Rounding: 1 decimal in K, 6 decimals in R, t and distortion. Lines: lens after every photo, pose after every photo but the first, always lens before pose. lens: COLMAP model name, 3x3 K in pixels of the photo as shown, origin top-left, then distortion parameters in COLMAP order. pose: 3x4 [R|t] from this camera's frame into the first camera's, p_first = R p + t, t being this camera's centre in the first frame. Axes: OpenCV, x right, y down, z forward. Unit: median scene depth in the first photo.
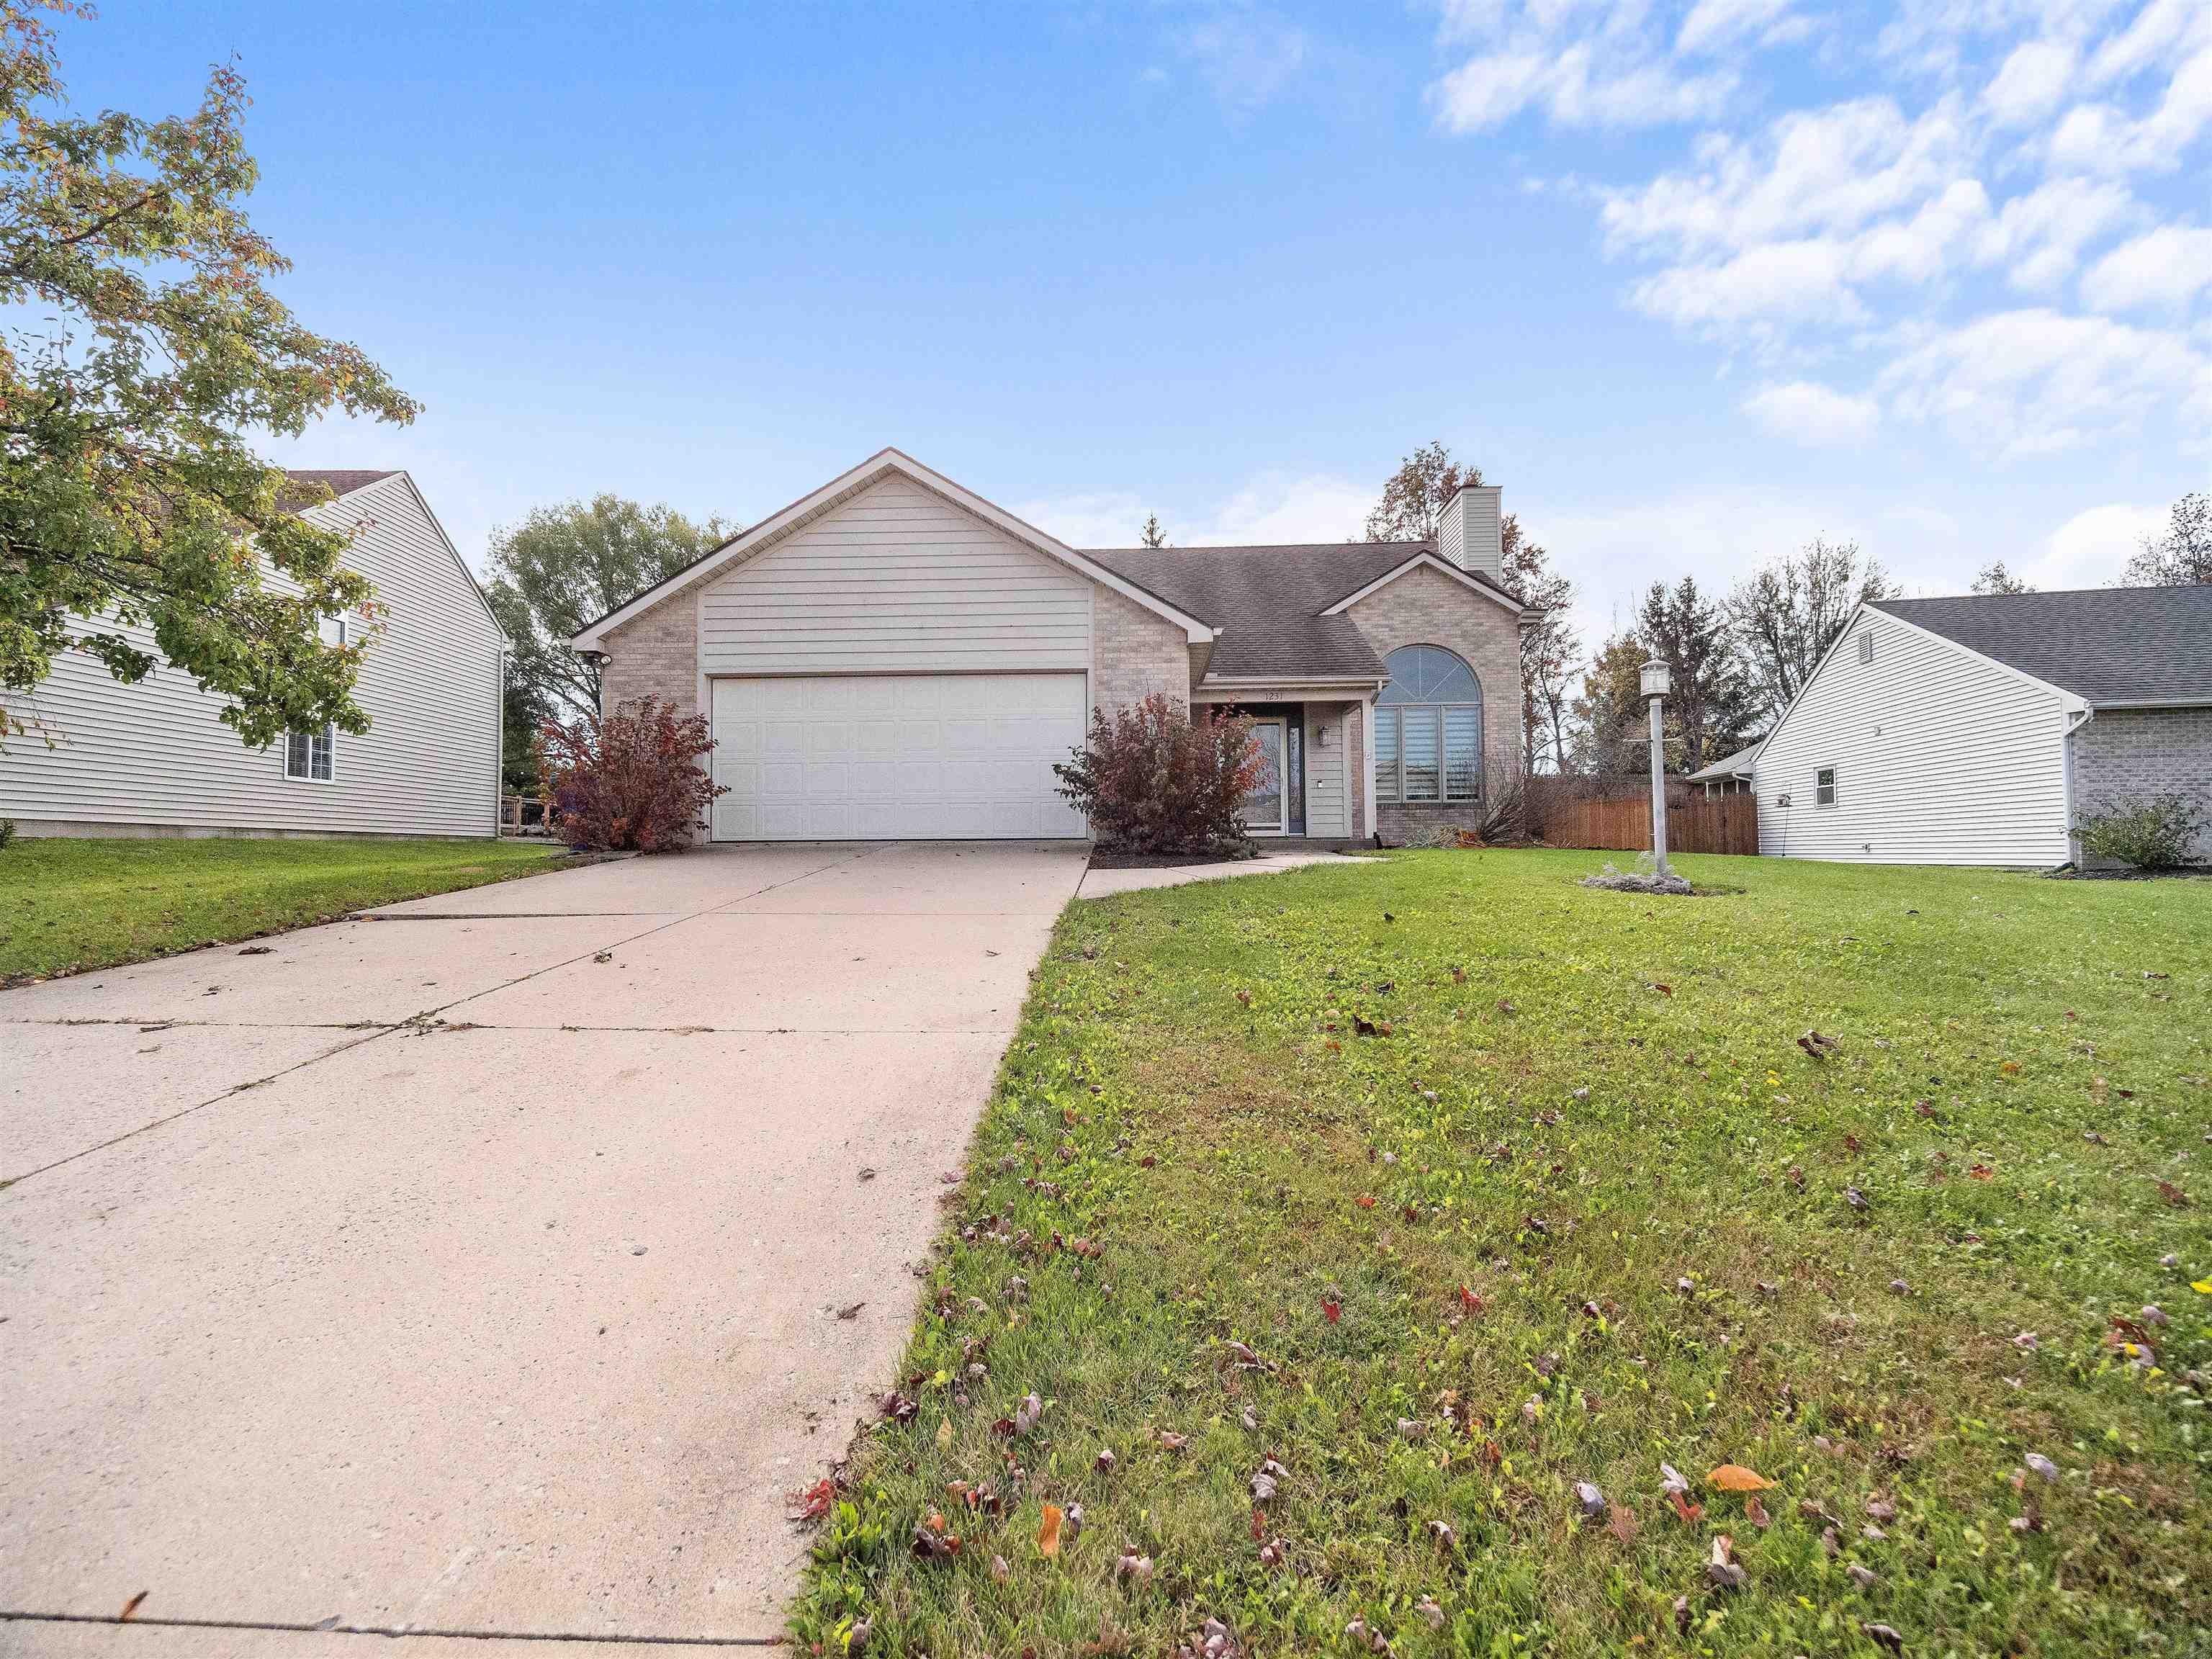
lens RADIAL K [[958.2, 0, 1101.1], [0, 958.2, 821.6], [0, 0, 1]] dist [0.001317, -0.005223]
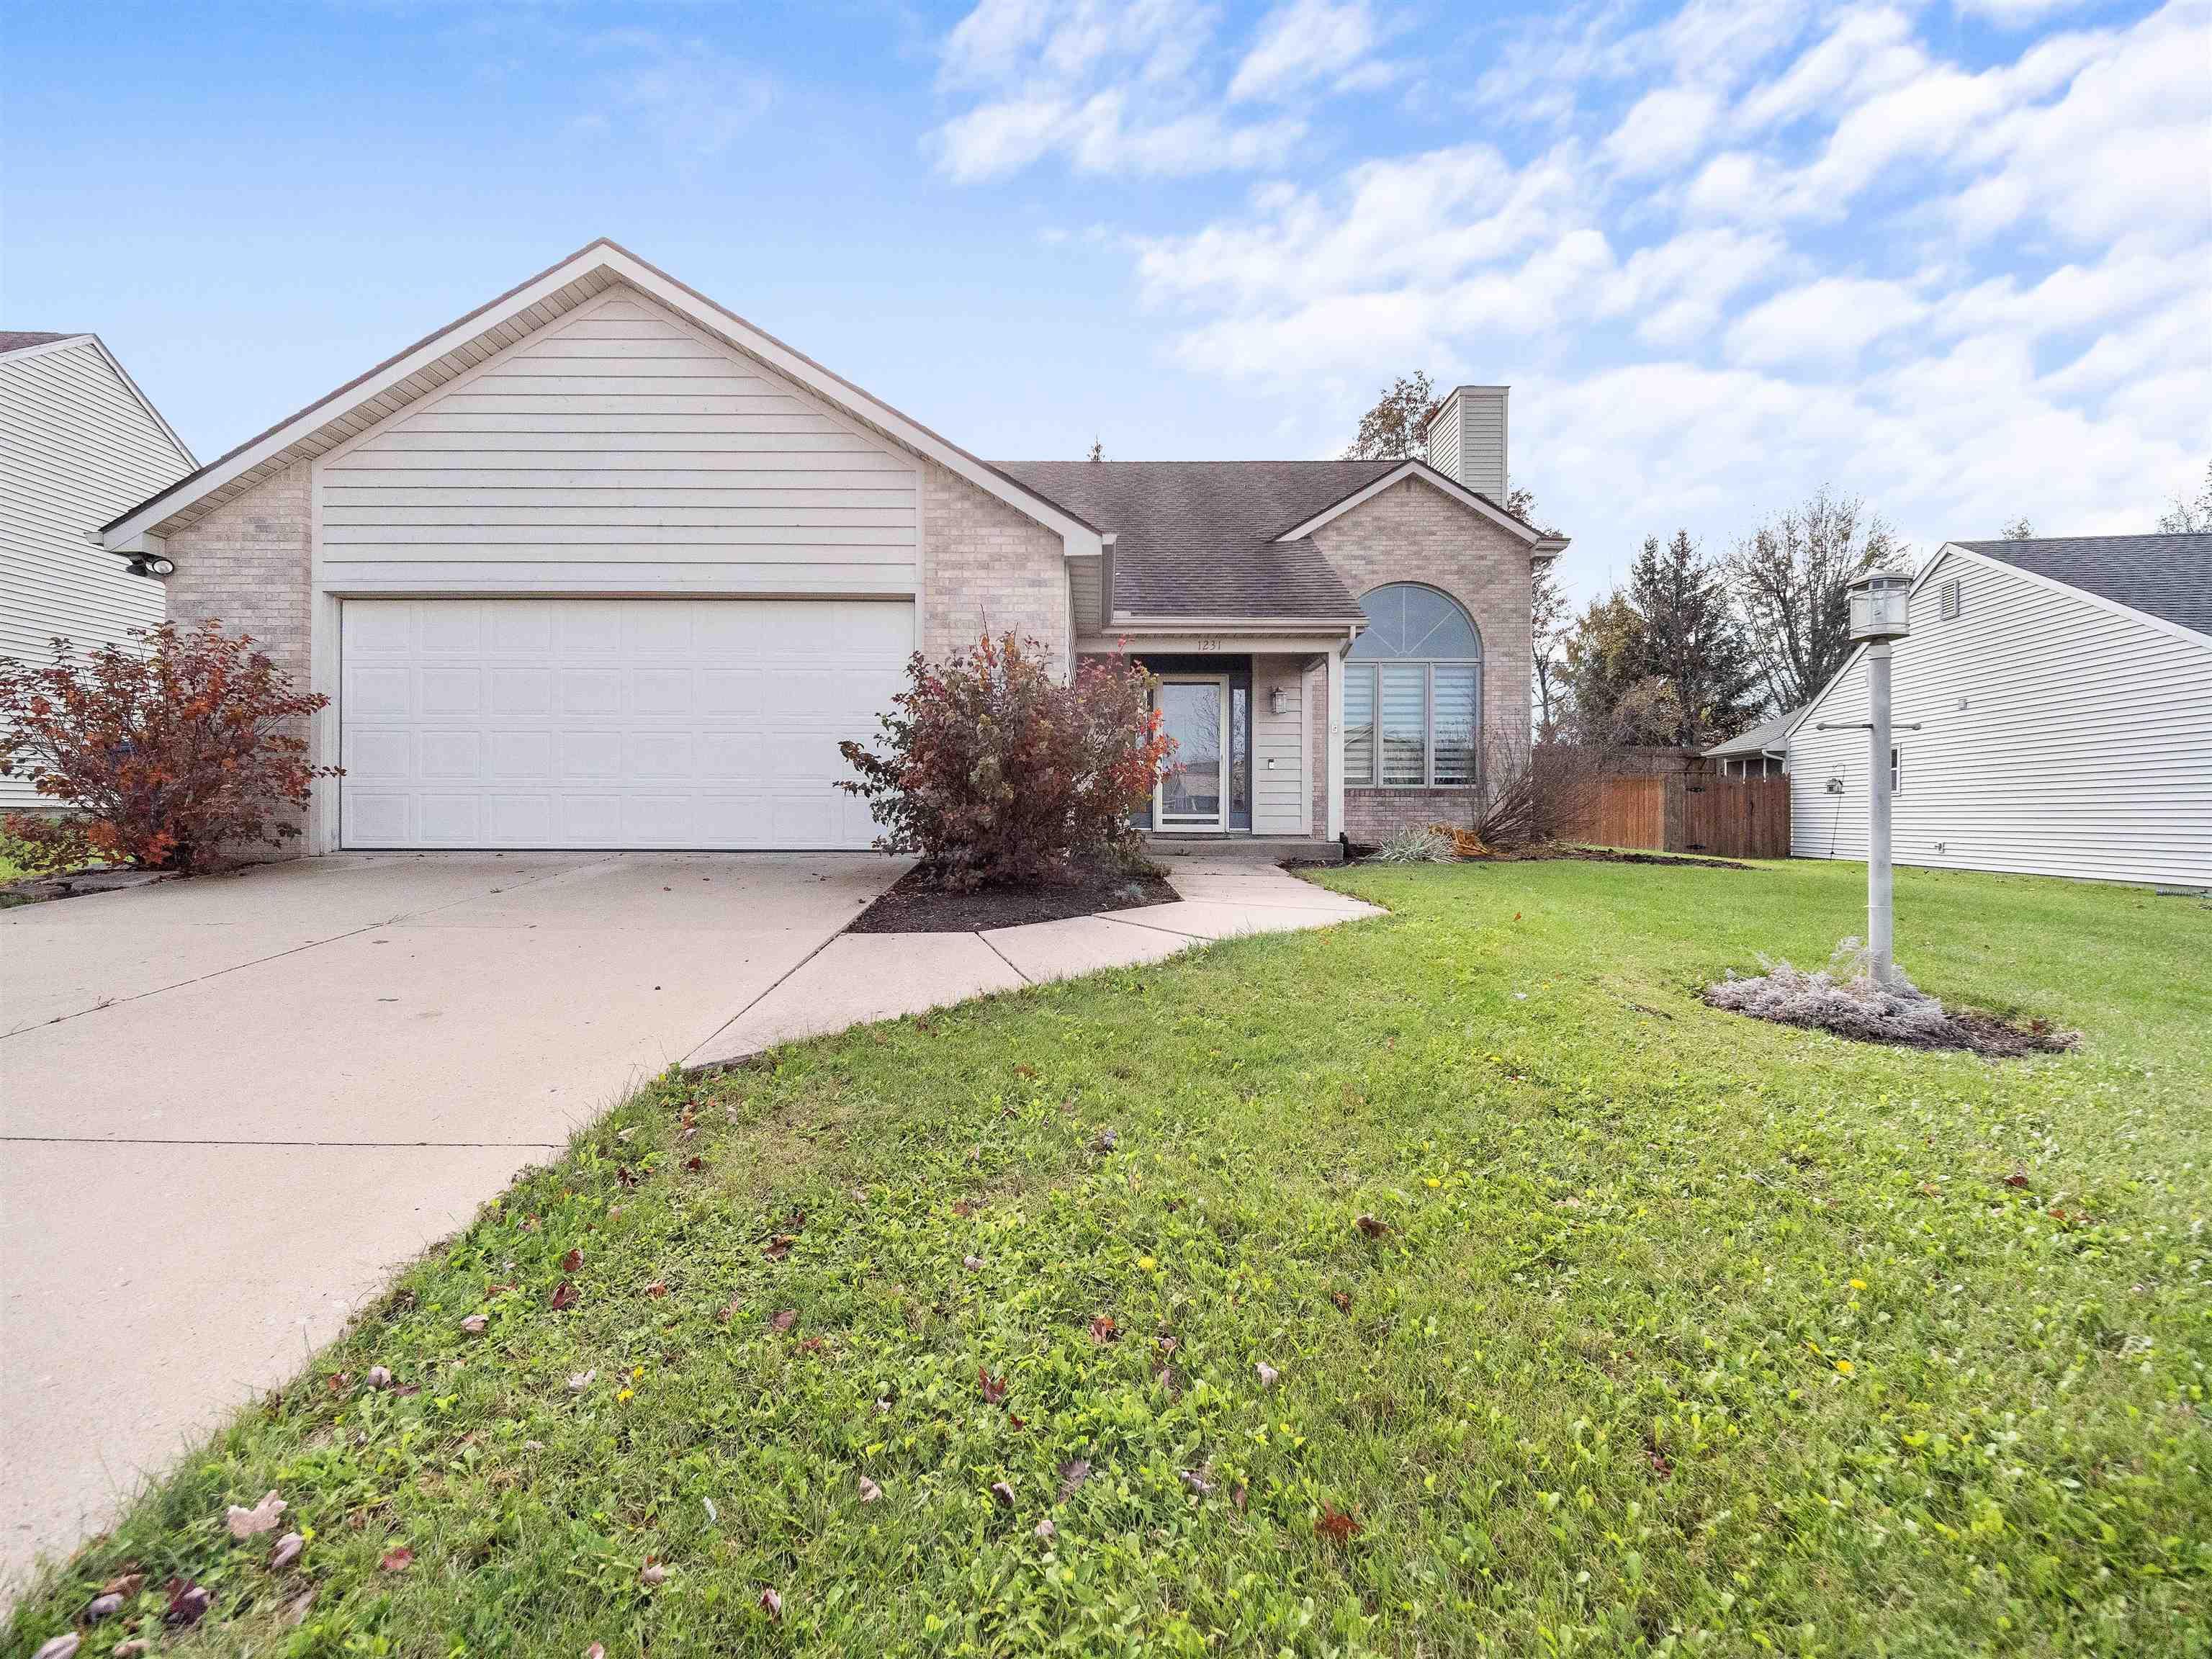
lens RADIAL K [[986.0, 0, 1097.7], [0, 986.0, 818.9], [0, 0, 1]] dist [0.000668, -0.003411]
pose [[0.999284, 0.010824, 0.036260, 0.059570], [-0.012164, 0.999243, 0.036942, -0.021318], [-0.035832, -0.037356, 0.998659, 0.210730]]
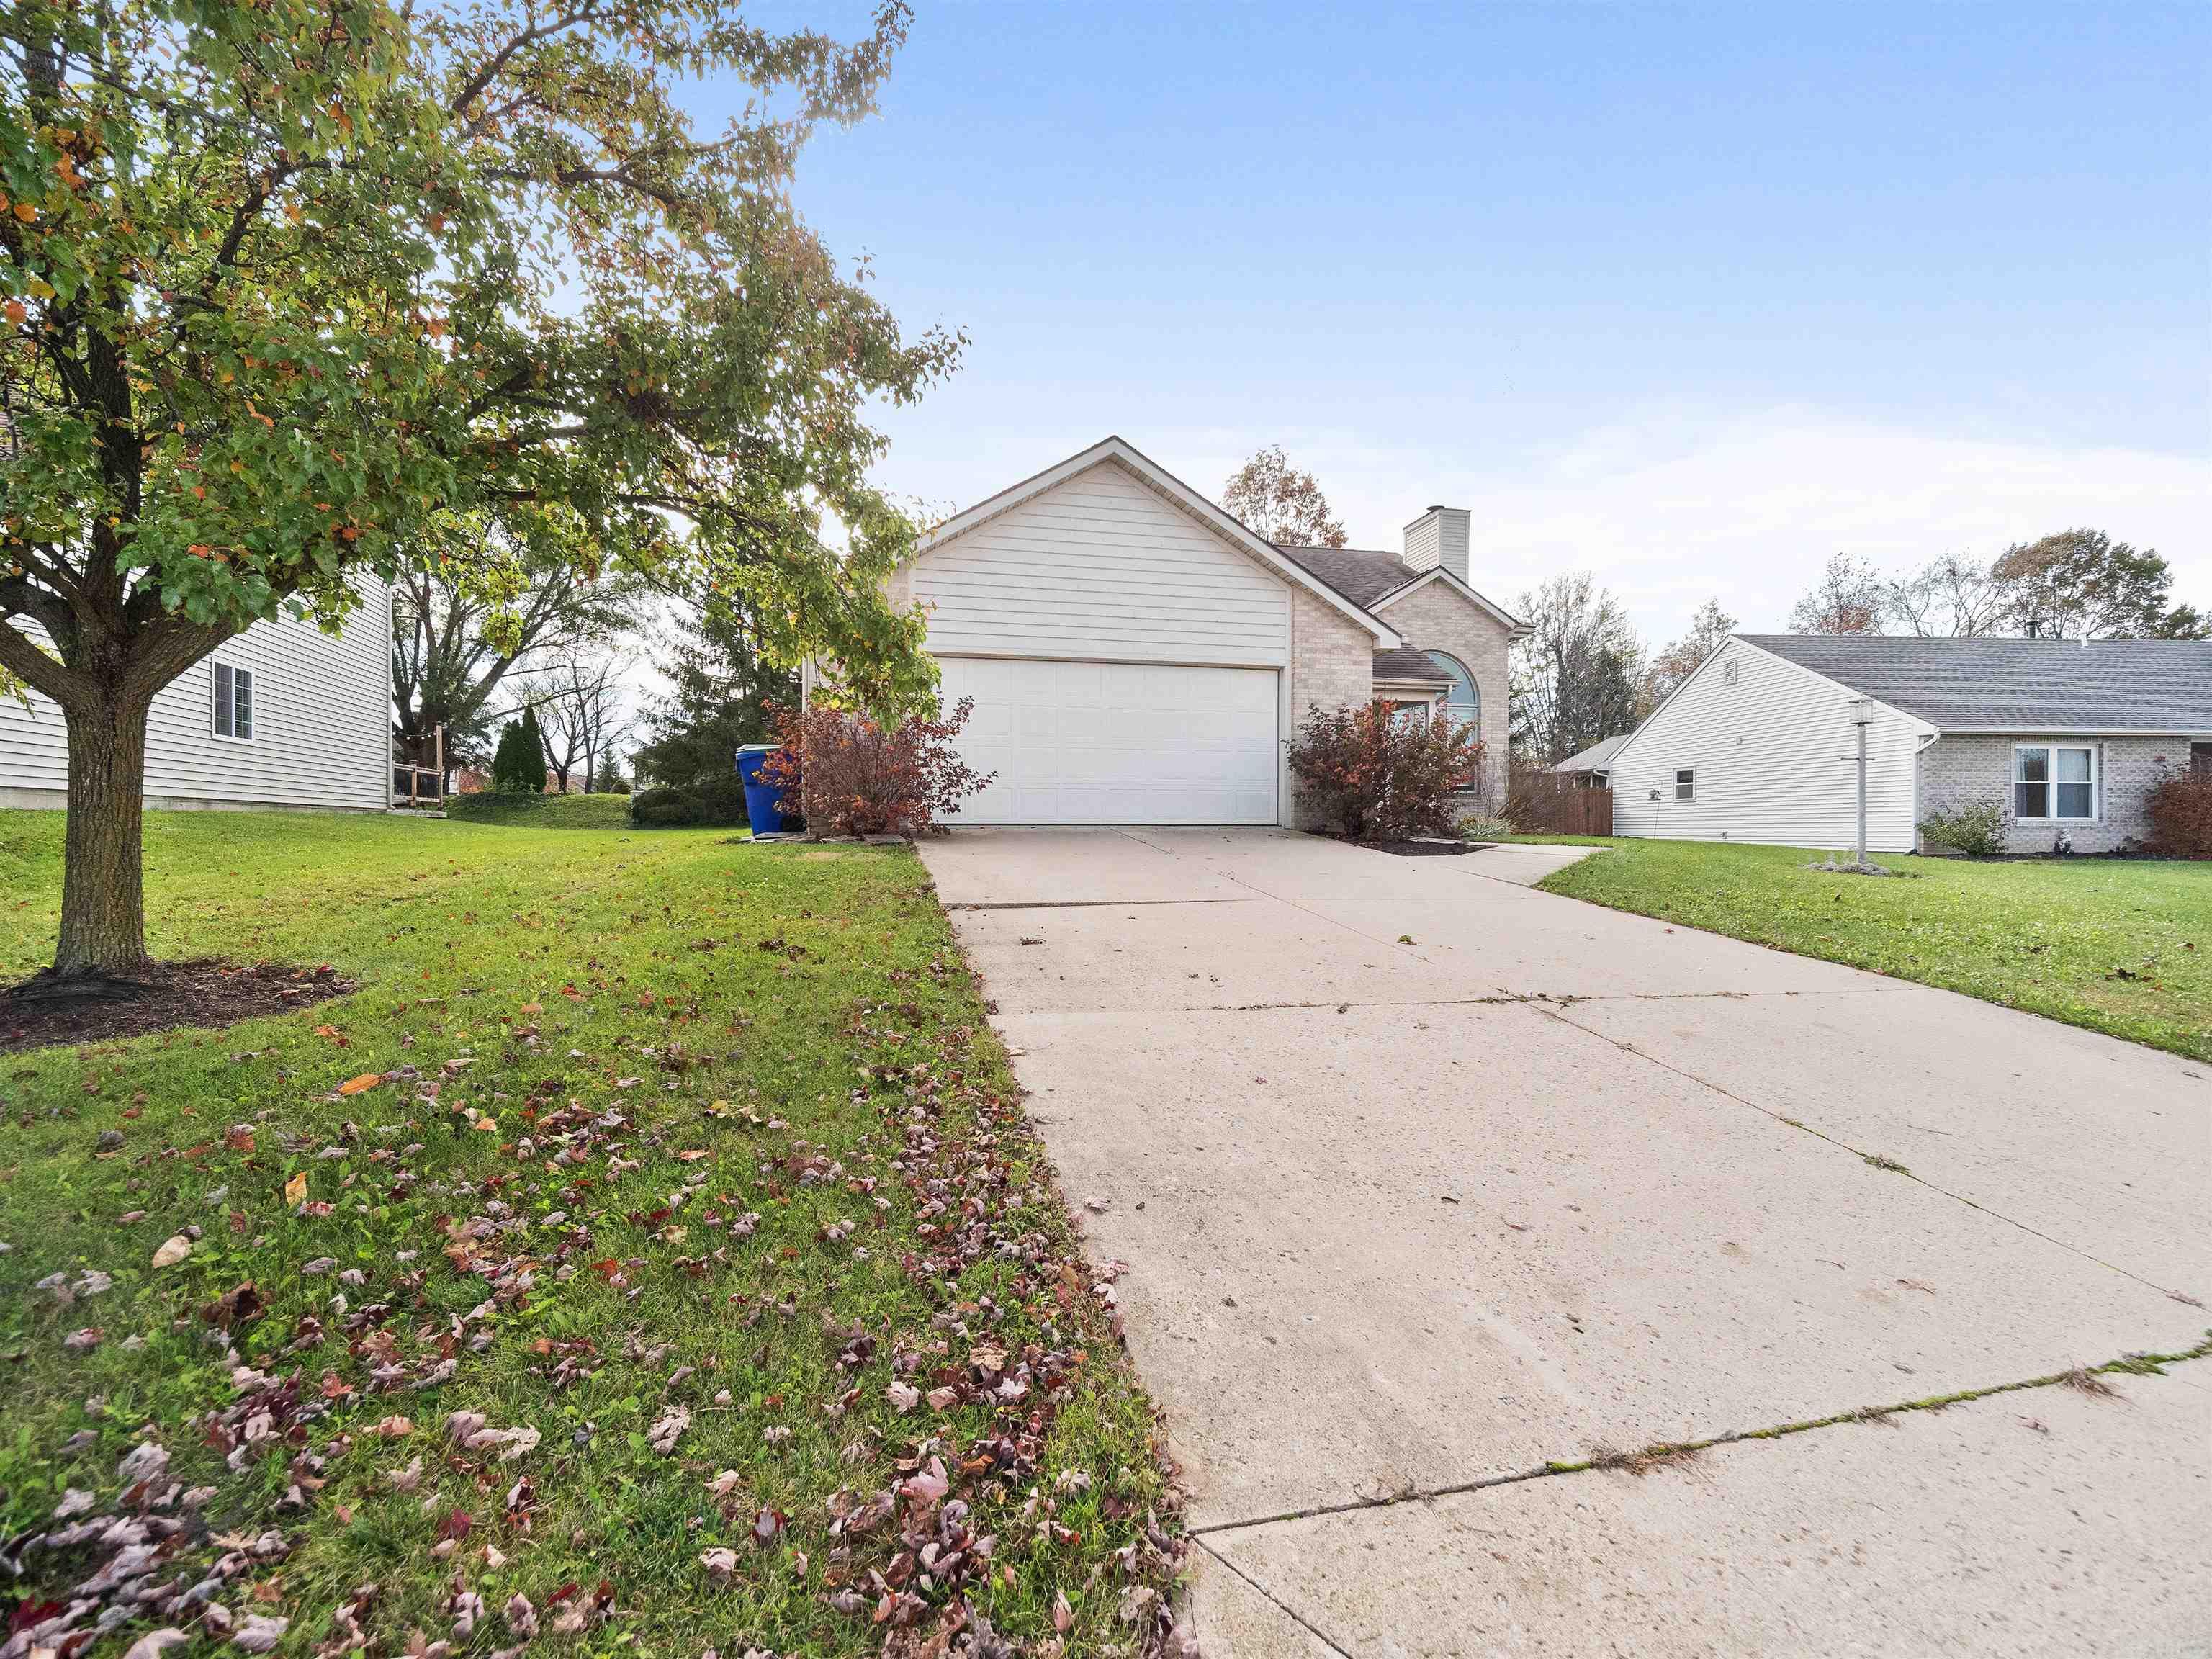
lens RADIAL K [[986.0, 0, 1097.7], [0, 986.0, 818.9], [0, 0, 1]] dist [0.000668, -0.003411]
pose [[0.964270, 0.011789, 0.264658, -0.343827], [-0.017549, 0.999658, 0.019410, -0.004622], [-0.264338, -0.023361, 0.964147, -0.007154]]
